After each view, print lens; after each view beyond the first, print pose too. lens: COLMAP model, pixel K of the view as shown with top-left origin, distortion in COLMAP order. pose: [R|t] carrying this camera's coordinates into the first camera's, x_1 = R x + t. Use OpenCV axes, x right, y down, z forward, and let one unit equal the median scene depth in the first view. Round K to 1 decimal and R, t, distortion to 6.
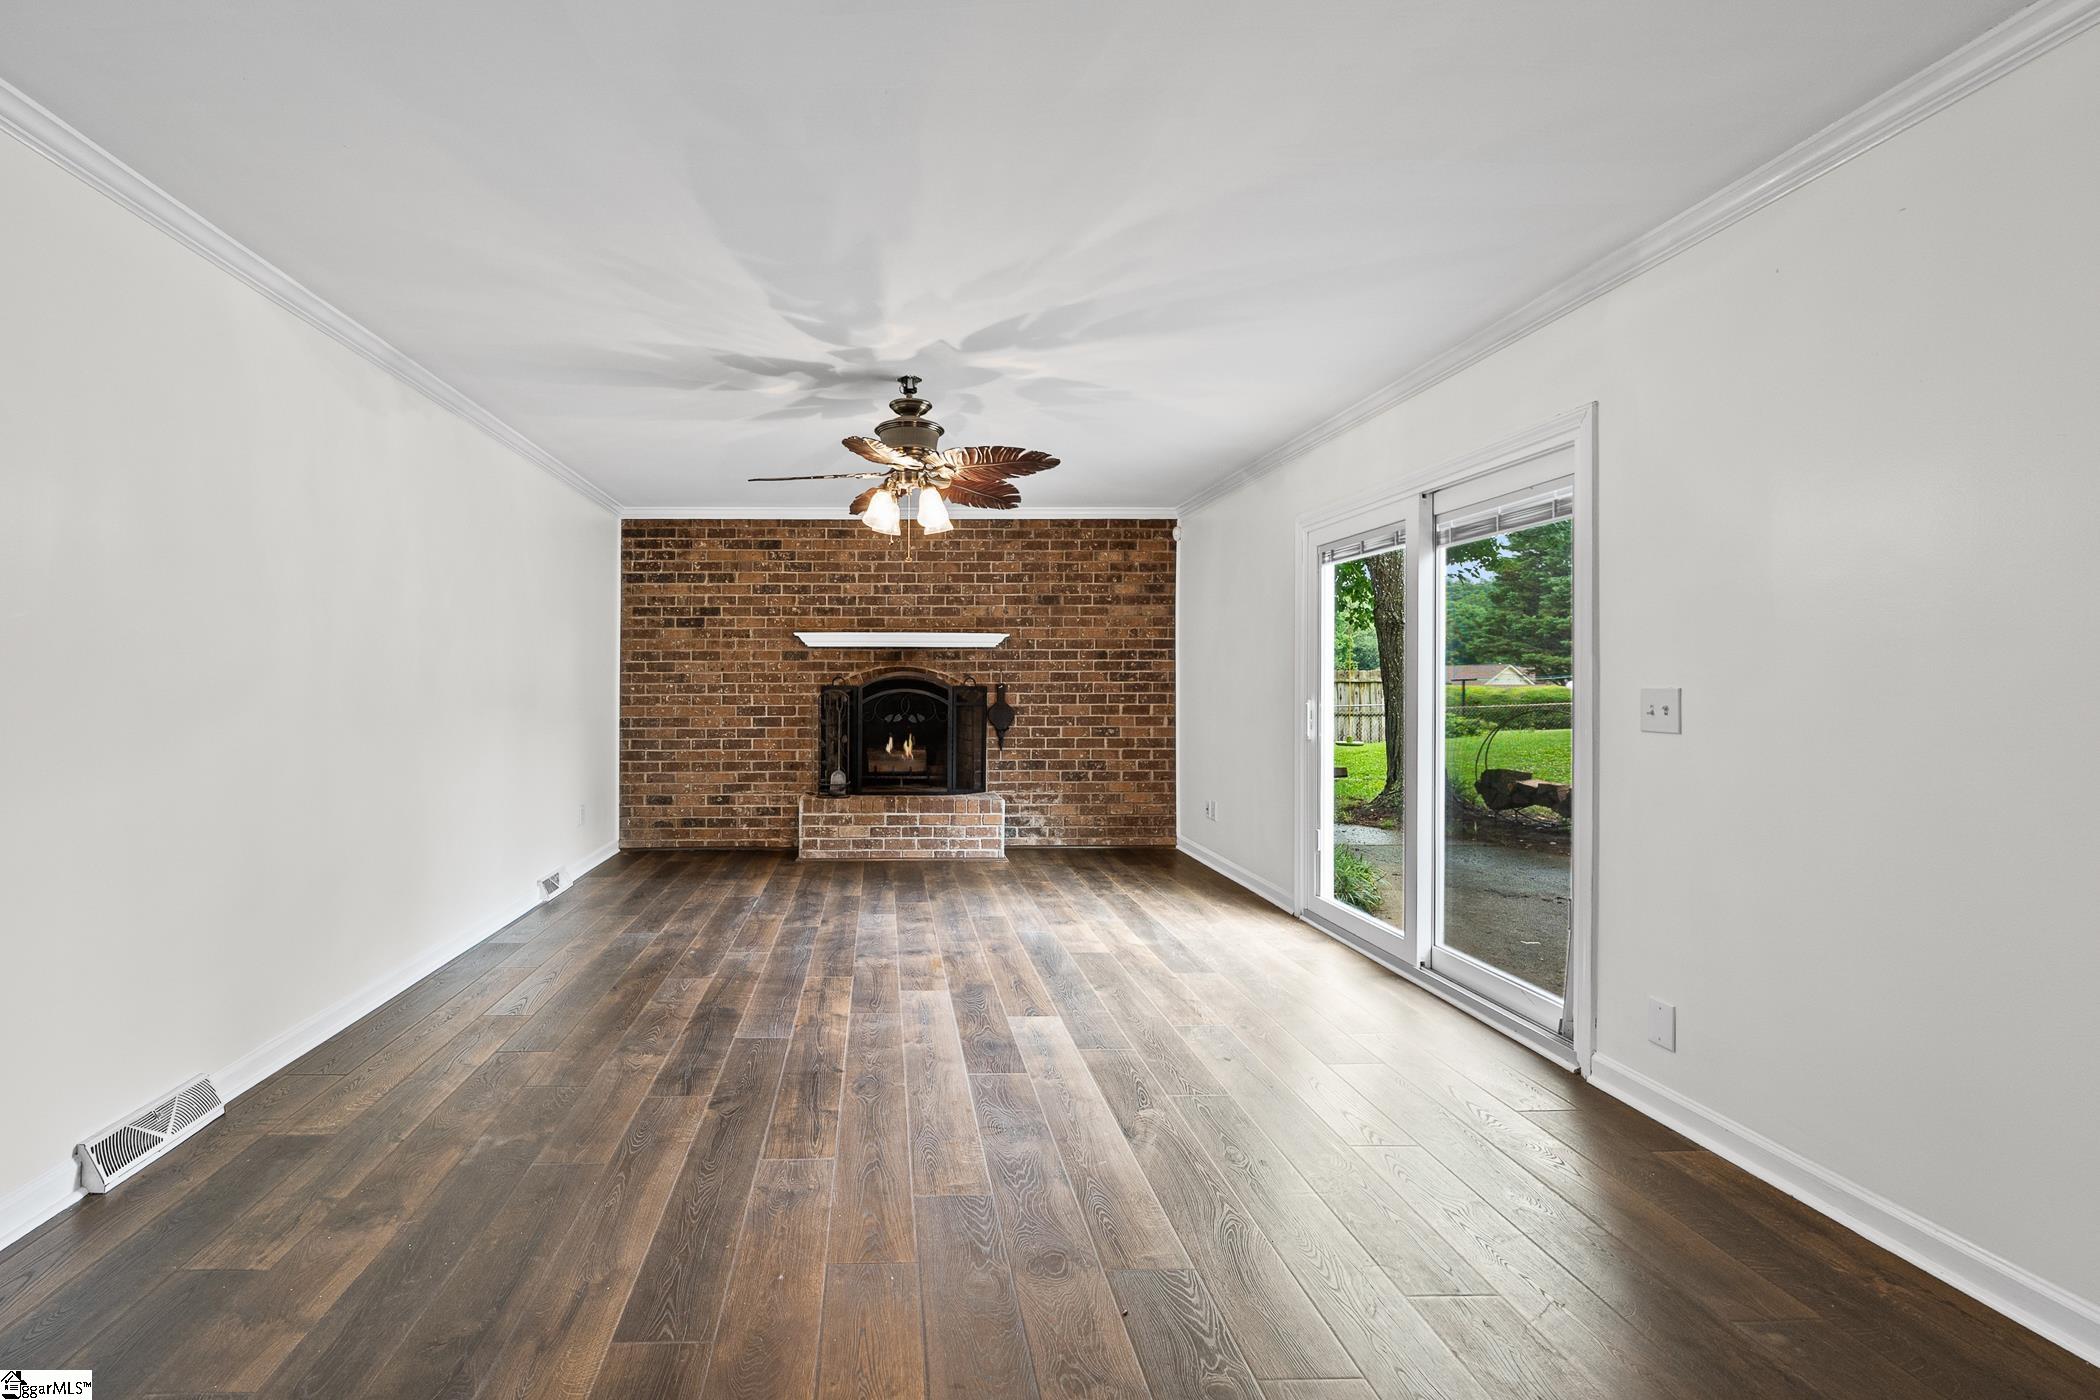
lens RADIAL K [[837.0, 0, 1050.0], [0, 837.0, 700.0], [0, 0, 1]] dist [-0.000649, 0.000083]
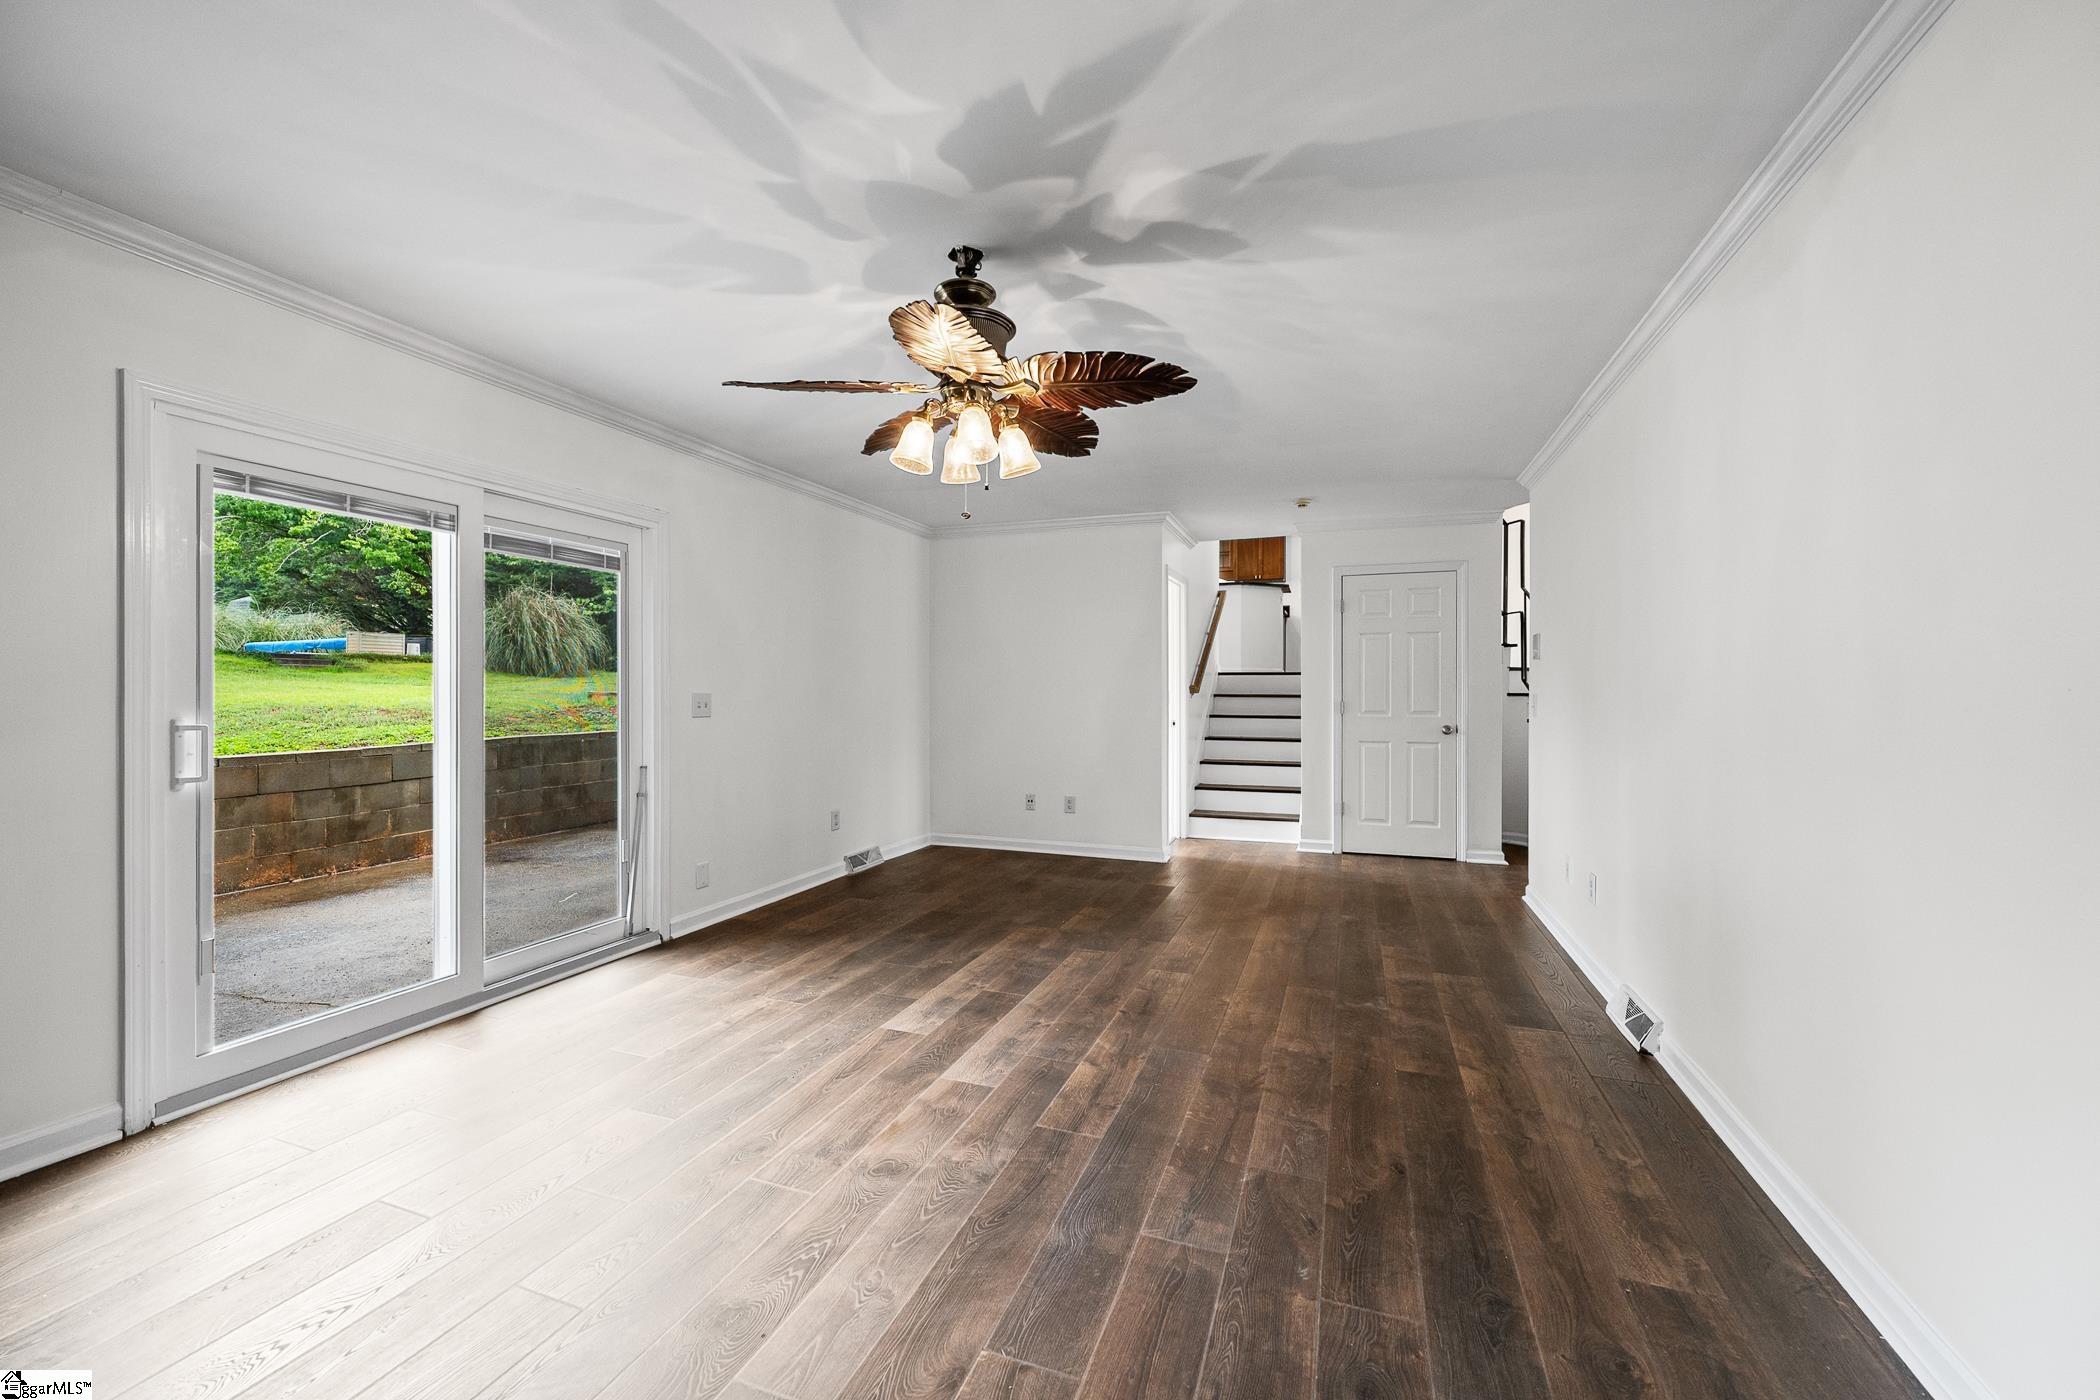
lens RADIAL K [[837.0, 0, 1050.0], [0, 837.0, 700.0], [0, 0, 1]] dist [-0.000649, 0.000083]
pose [[-0.855874, -0.010989, 0.517068, -0.575030], [0.004929, 0.999556, 0.029401, -0.014416], [-0.517161, 0.027712, -0.855439, 1.537436]]
